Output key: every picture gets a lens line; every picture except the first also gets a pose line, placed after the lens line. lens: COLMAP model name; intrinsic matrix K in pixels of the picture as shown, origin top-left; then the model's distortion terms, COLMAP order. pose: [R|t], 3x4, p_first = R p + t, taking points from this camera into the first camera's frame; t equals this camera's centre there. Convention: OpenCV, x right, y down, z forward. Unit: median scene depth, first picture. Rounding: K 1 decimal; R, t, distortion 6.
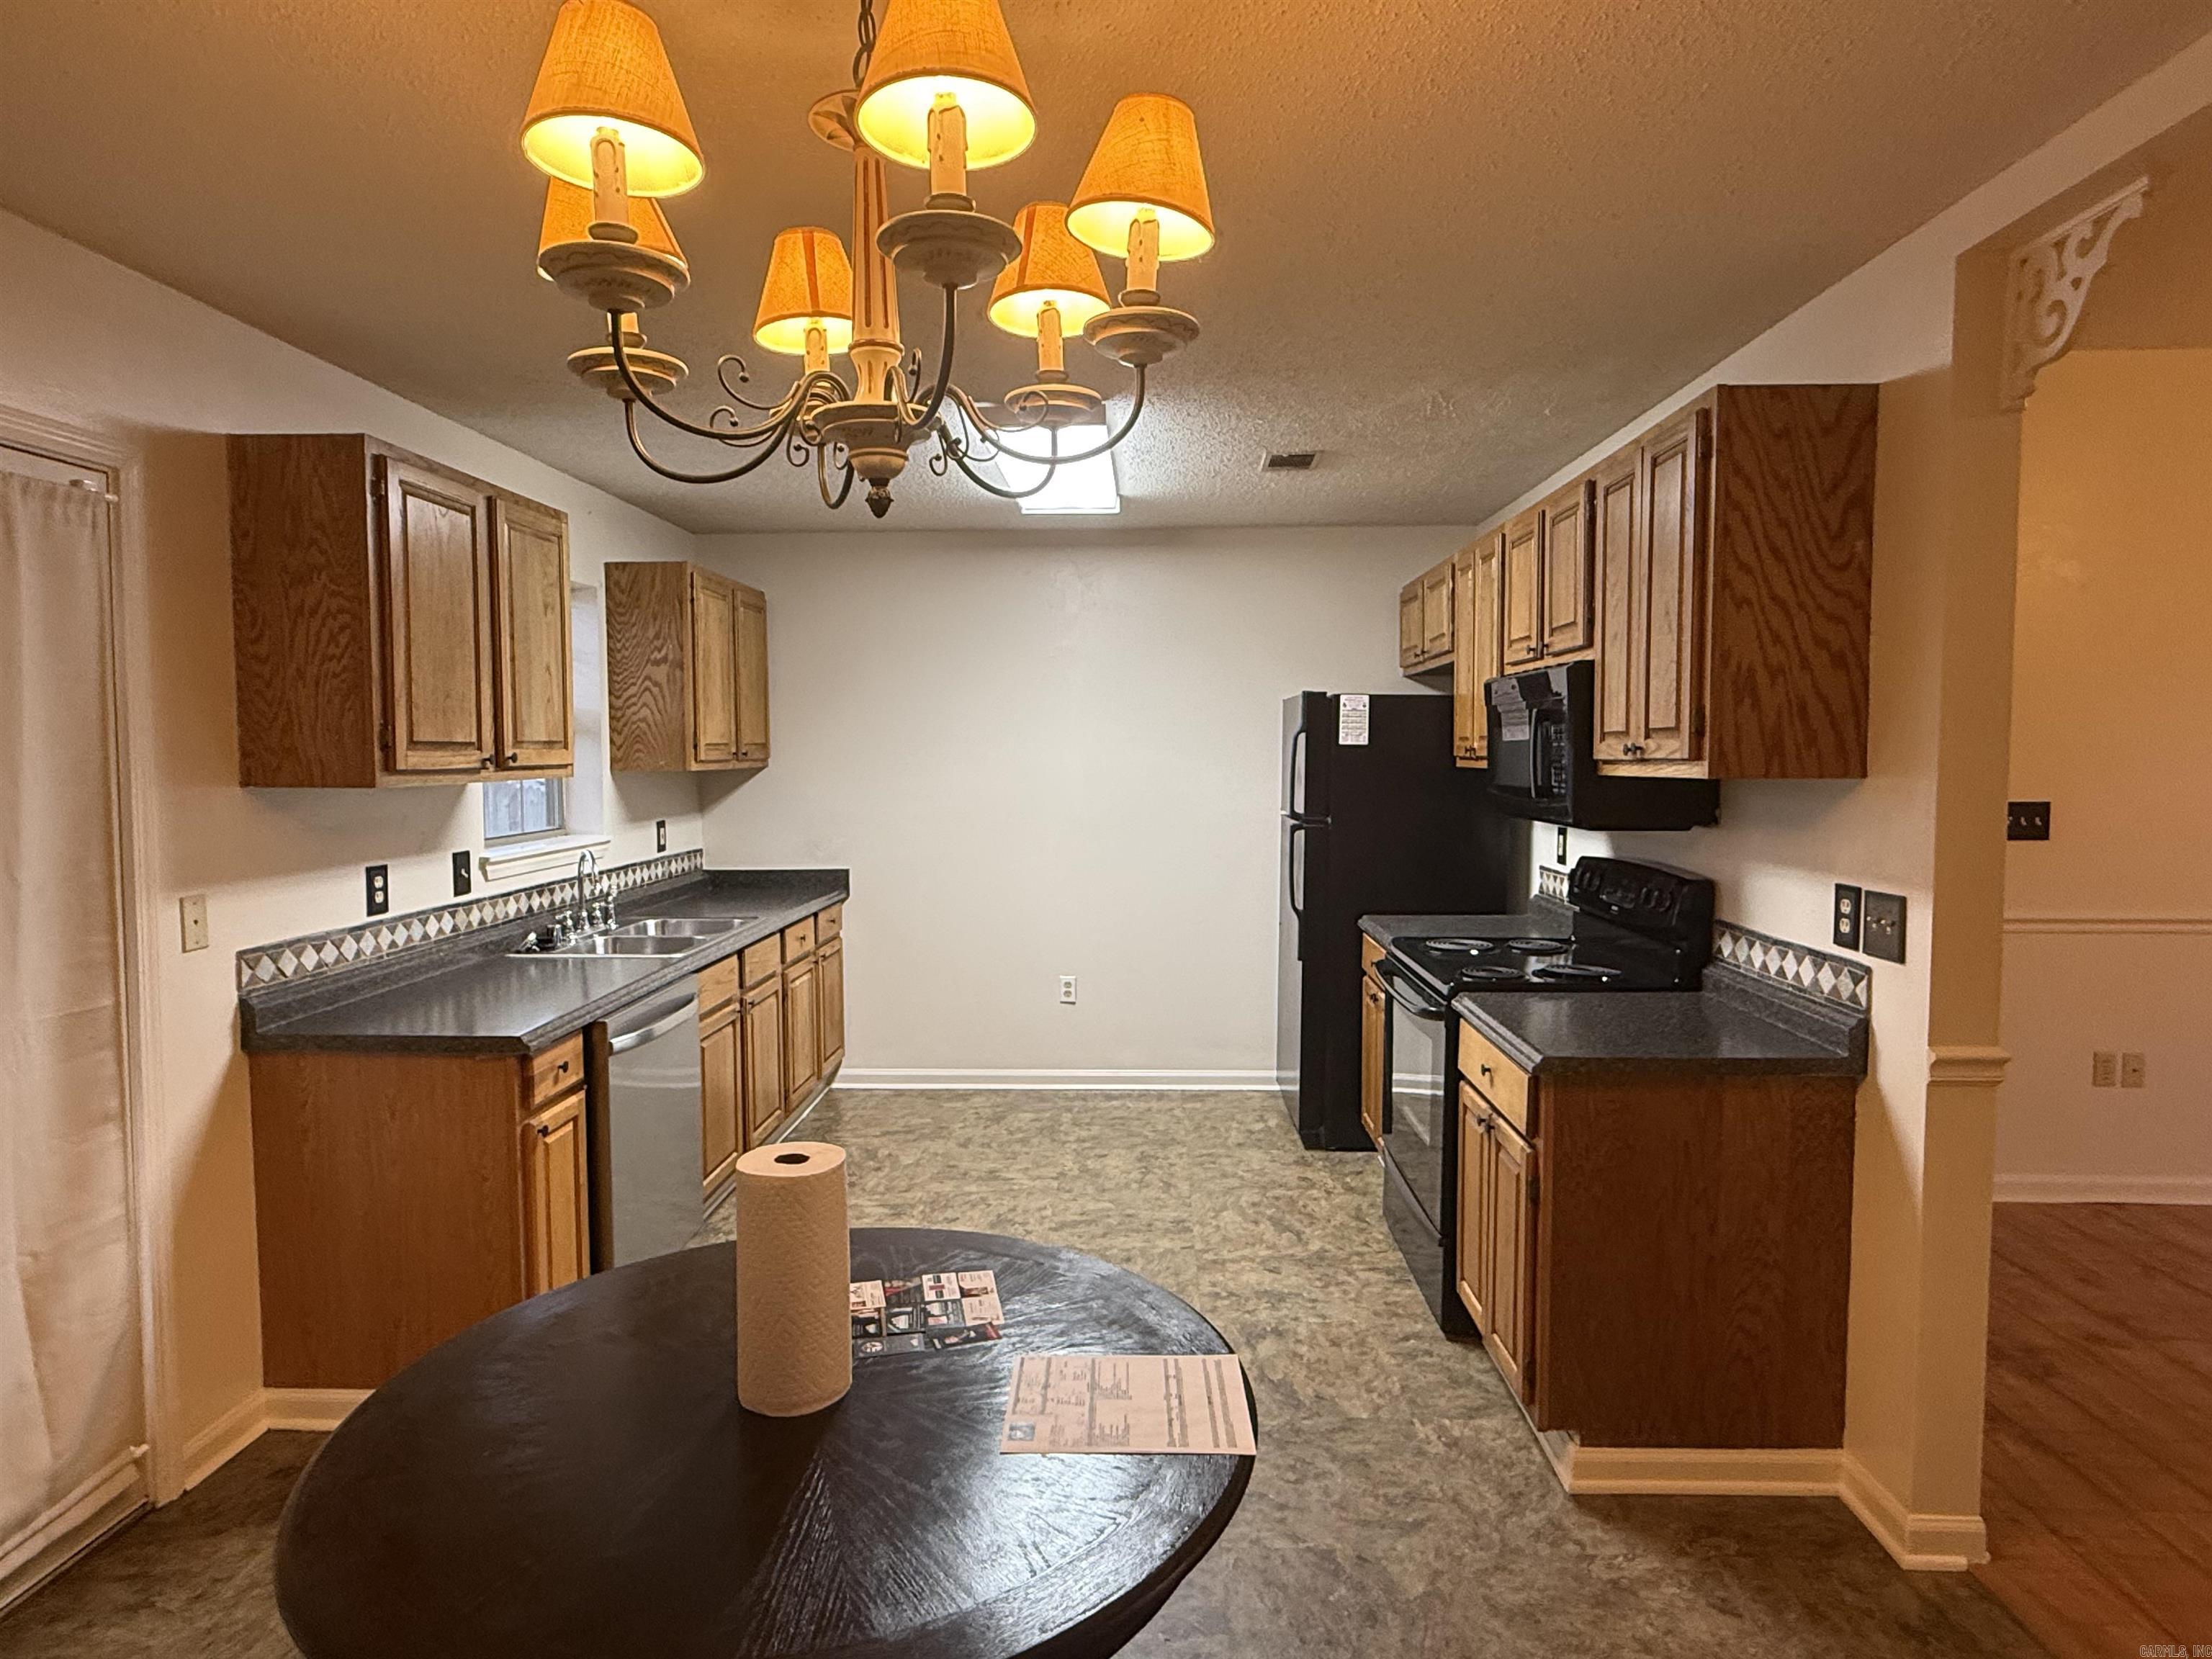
lens RADIAL K [[1226.5, 0, 1103.7], [0, 1226.5, 812.6], [0, 0, 1]] dist [-0.000177, 0.000035]
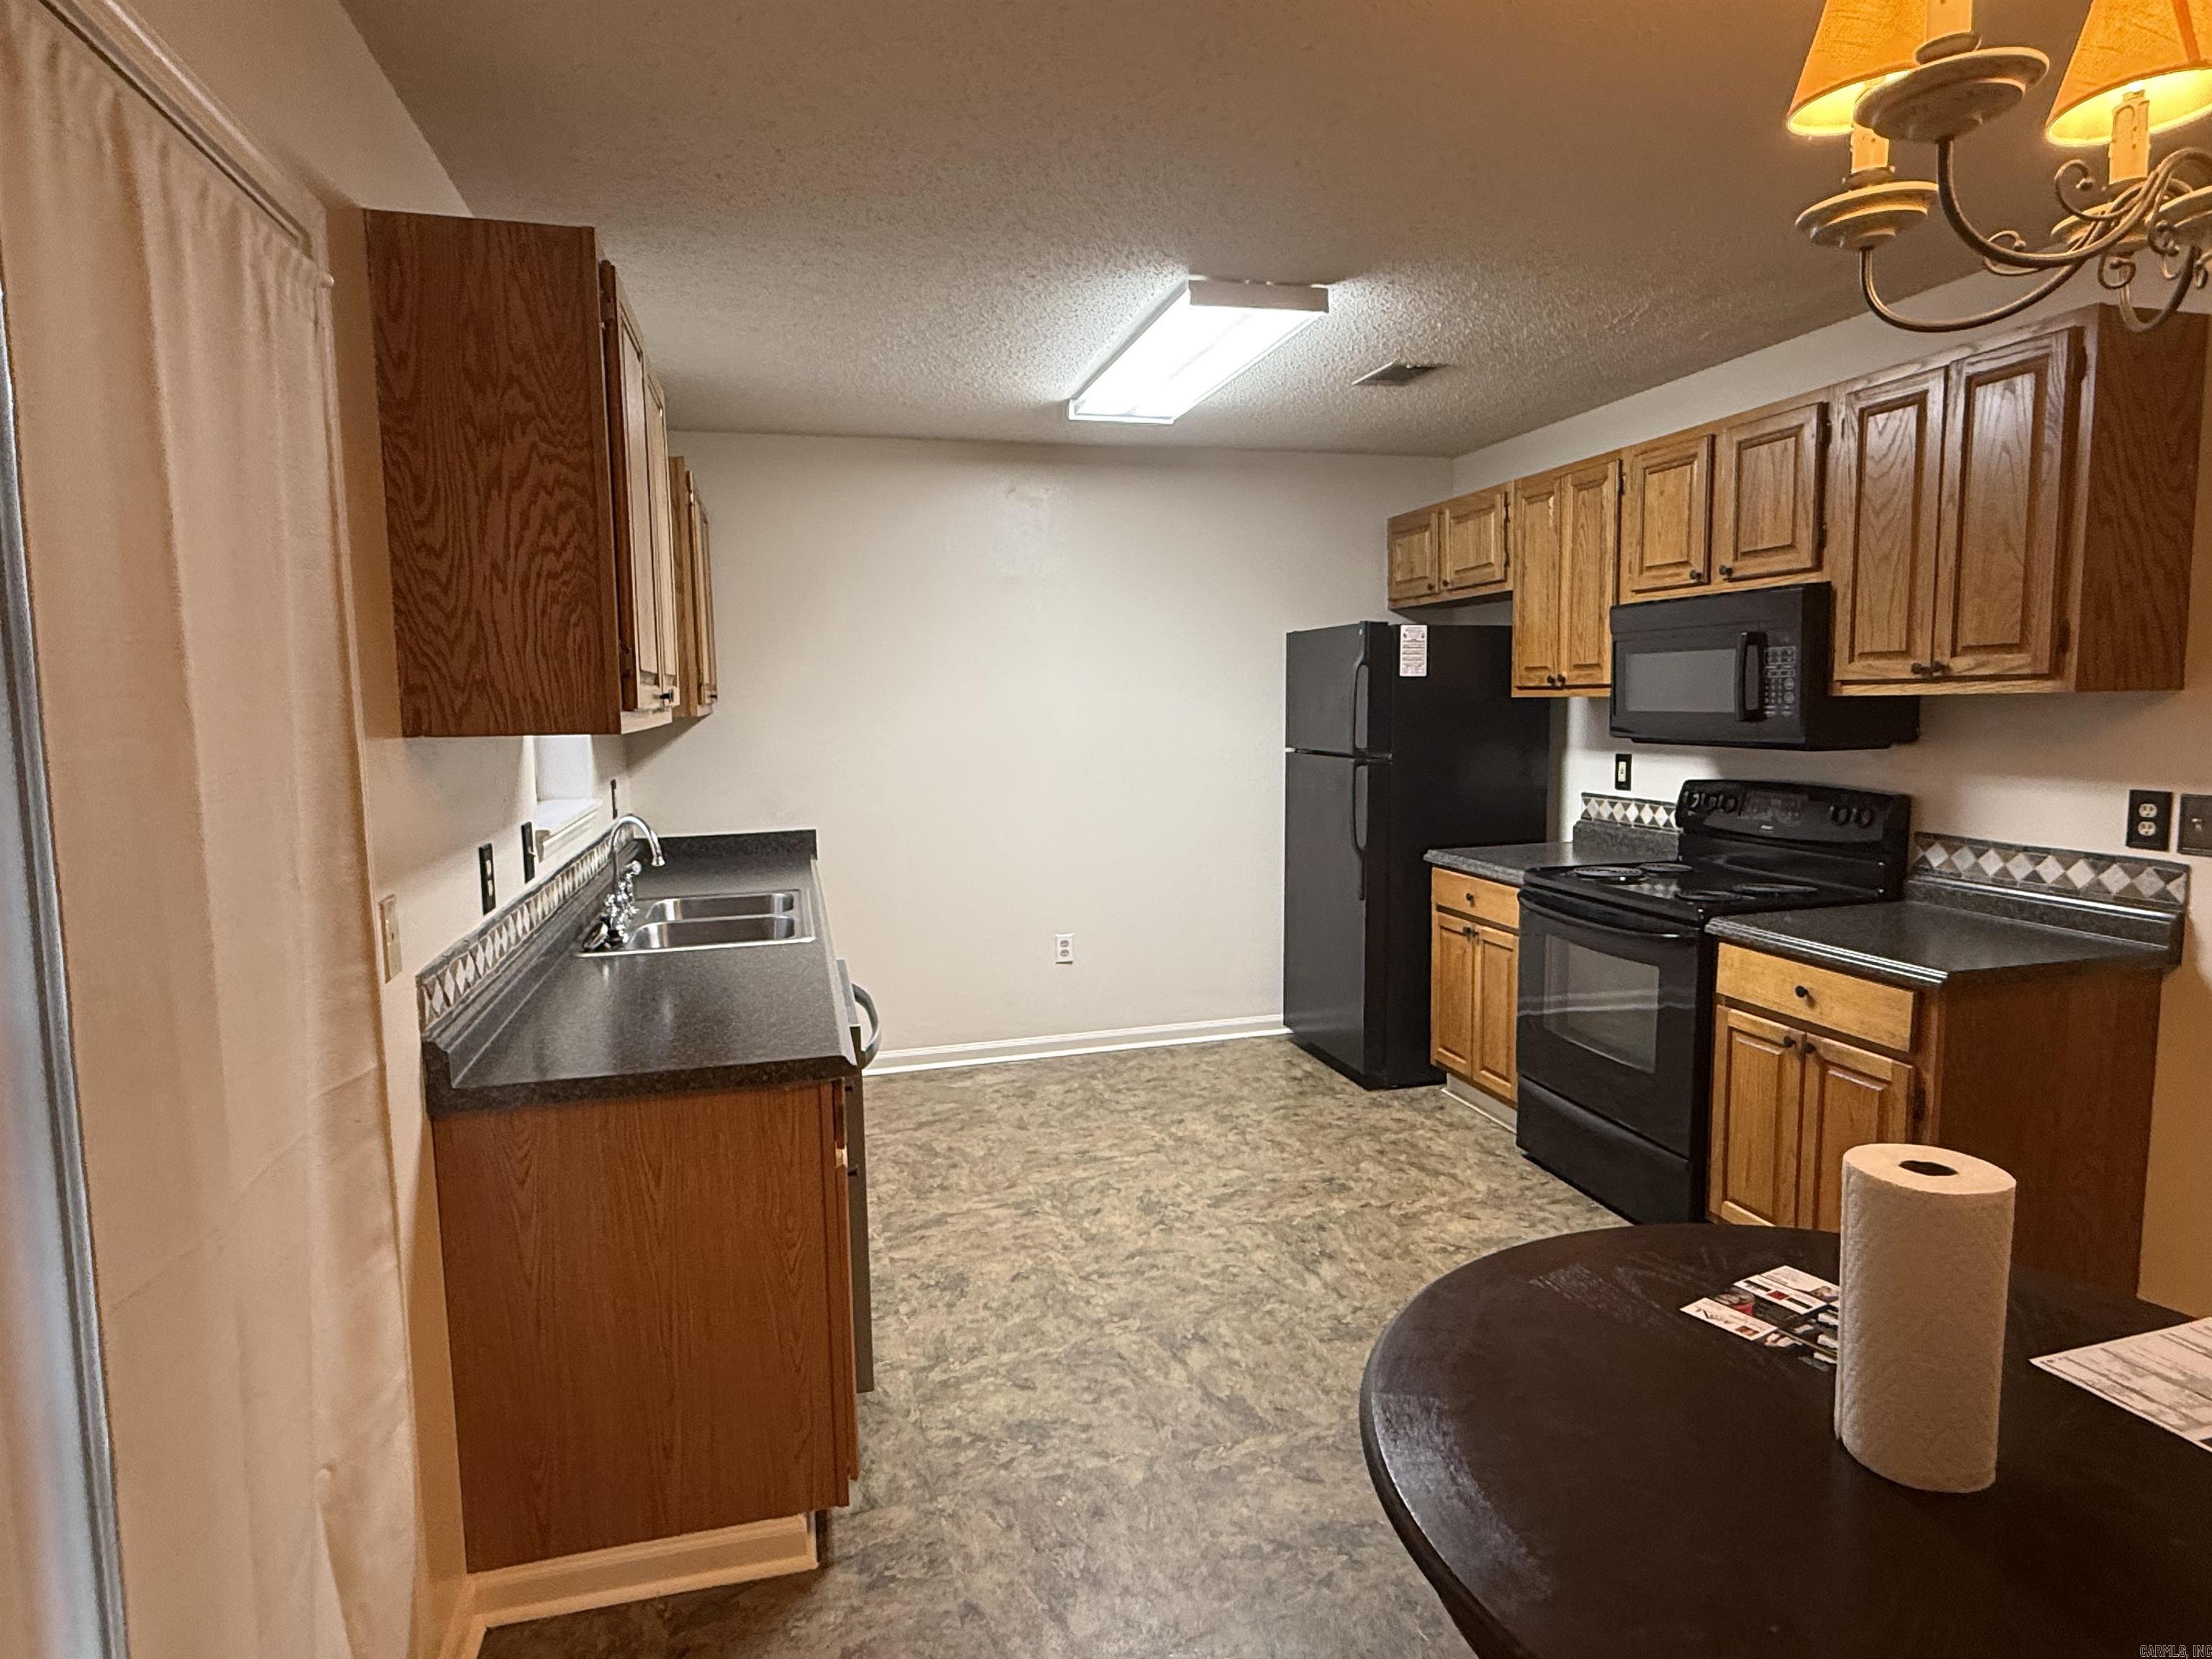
lens RADIAL K [[1228.4, 0, 1111.8], [0, 1228.4, 818.1], [0, 0, 1]] dist [0.000676, 0.001403]
pose [[0.954228, -0.043665, 0.295874, -0.436758], [0.029922, 0.998259, 0.050821, 0.000881], [-0.297578, -0.039642, 0.953874, 0.183791]]
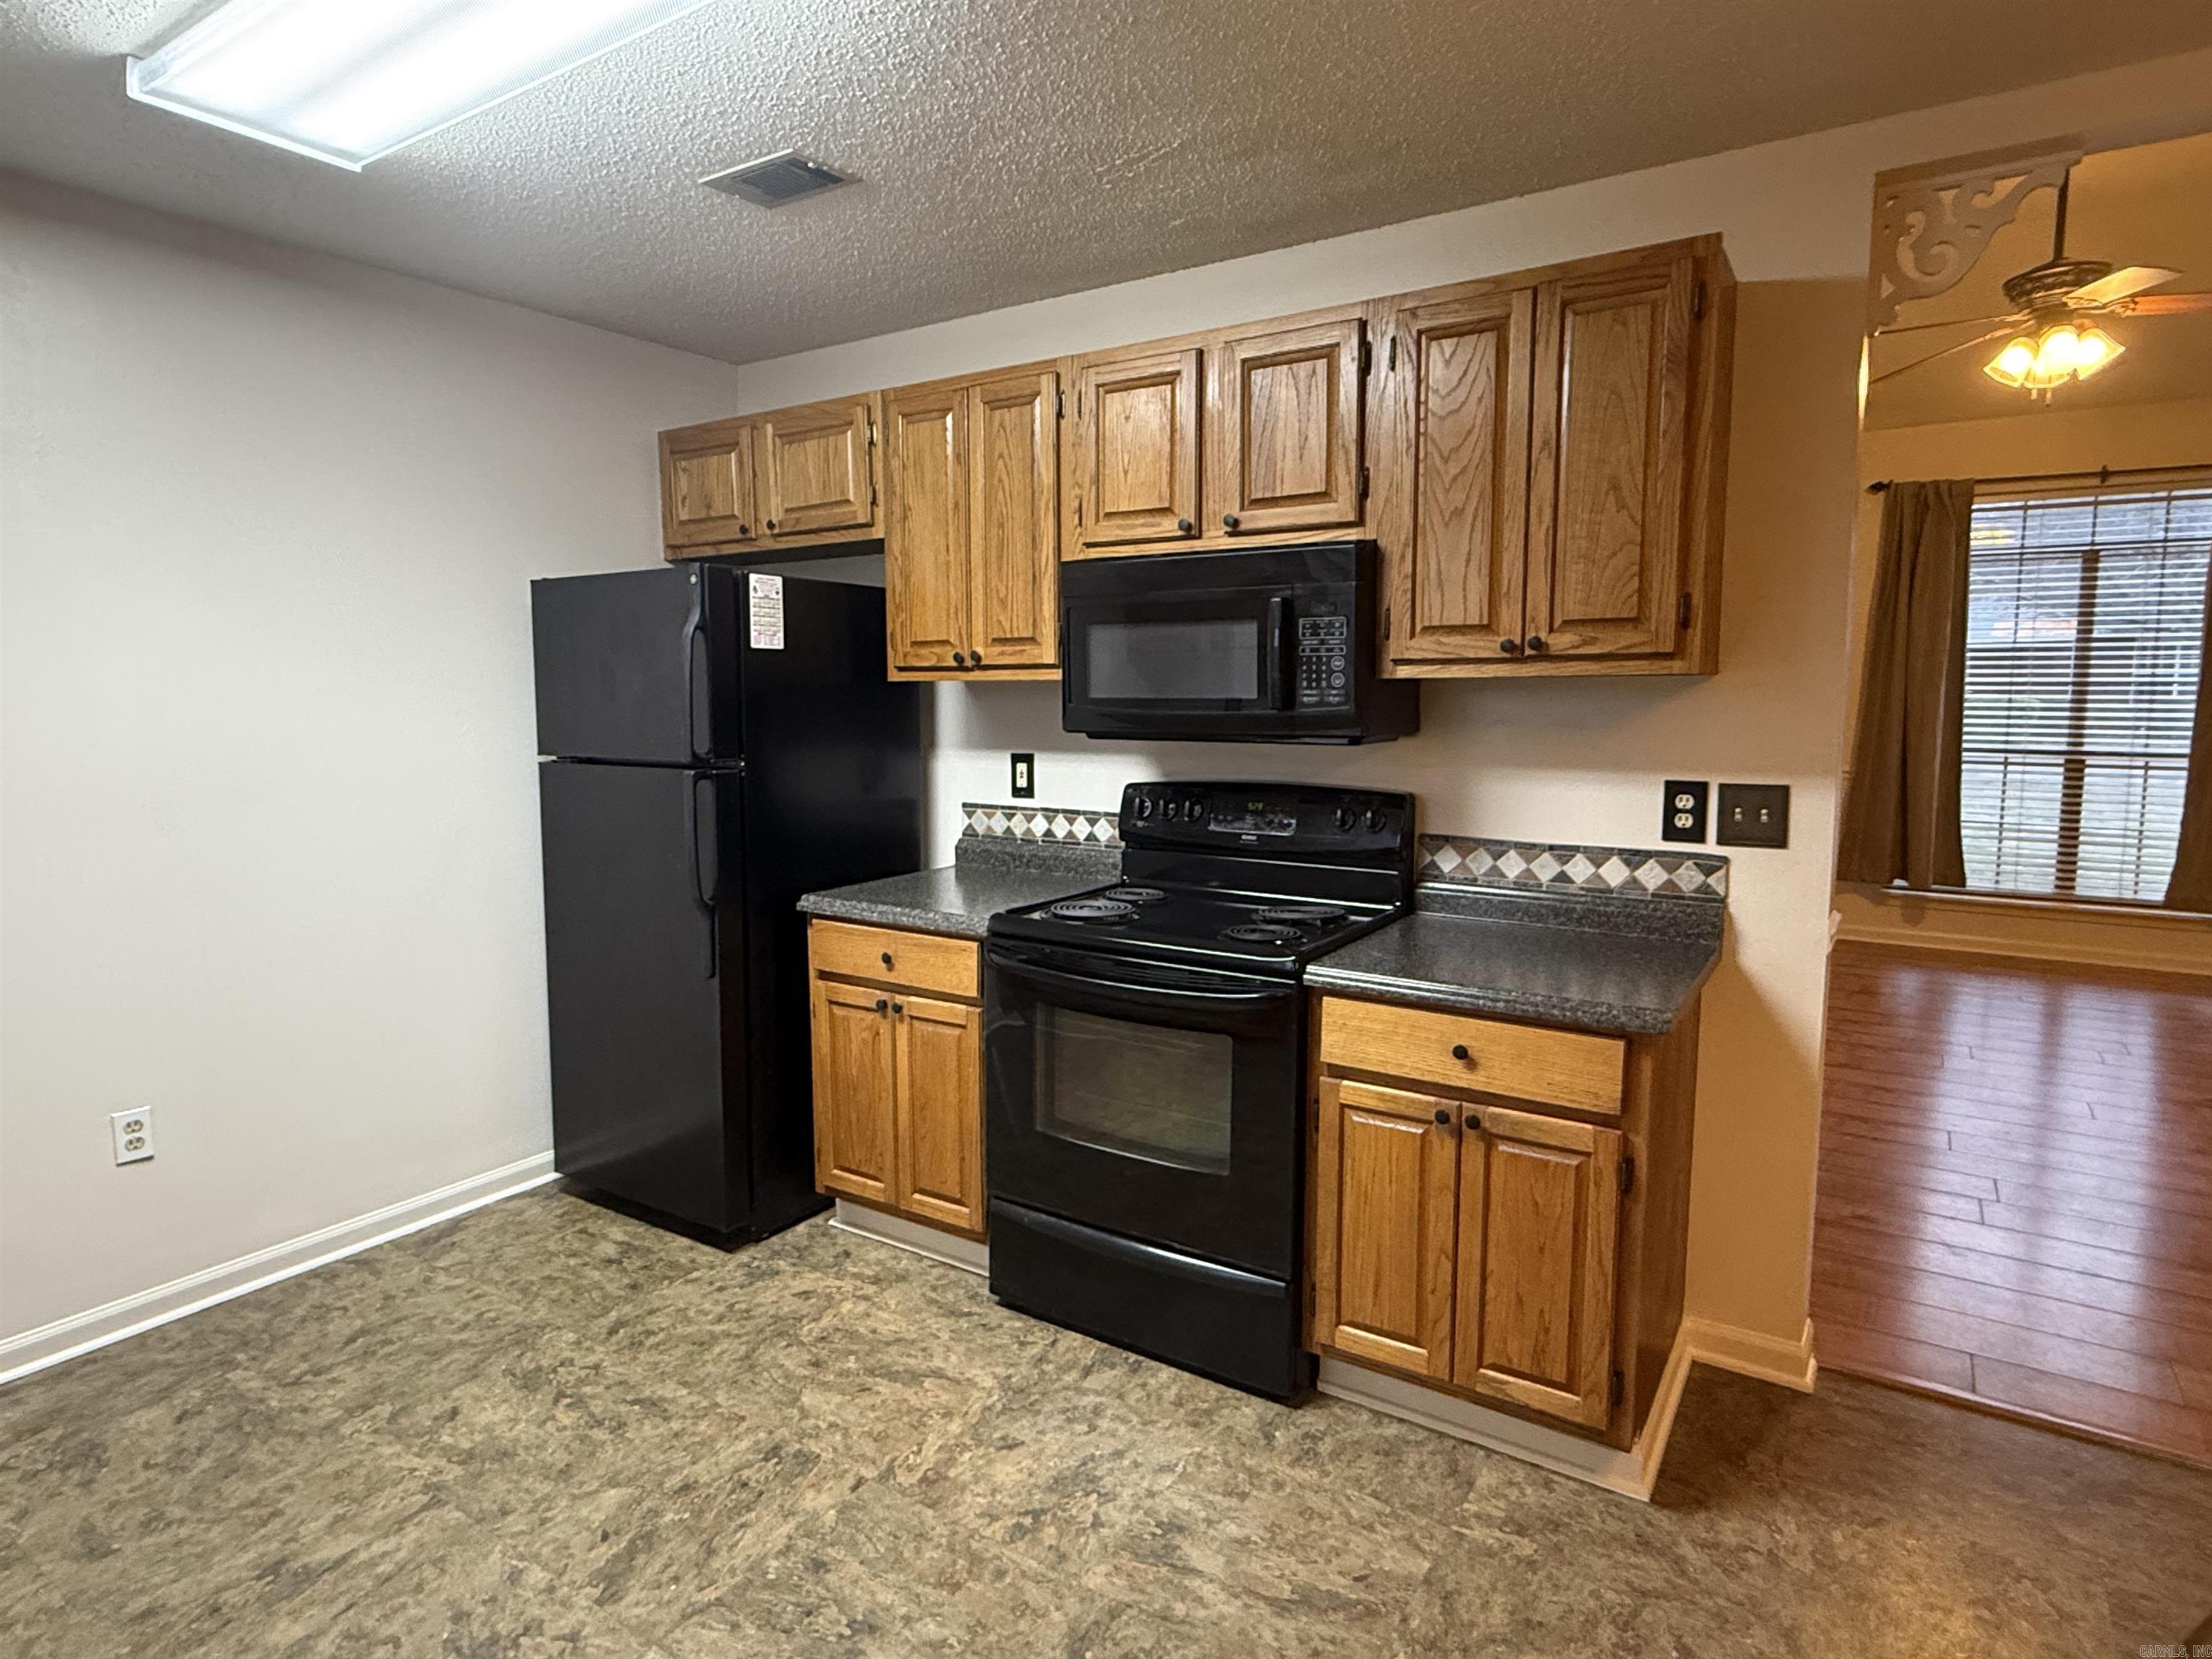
lens RADIAL K [[1226.5, 0, 1103.7], [0, 1226.5, 812.6], [0, 0, 1]] dist [-0.000177, 0.000035]
pose [[0.520770, -0.088162, 0.849133, -0.389382], [0.045436, 0.996106, 0.075556, -0.010311], [-0.852487, -0.000766, 0.522748, 0.663238]]
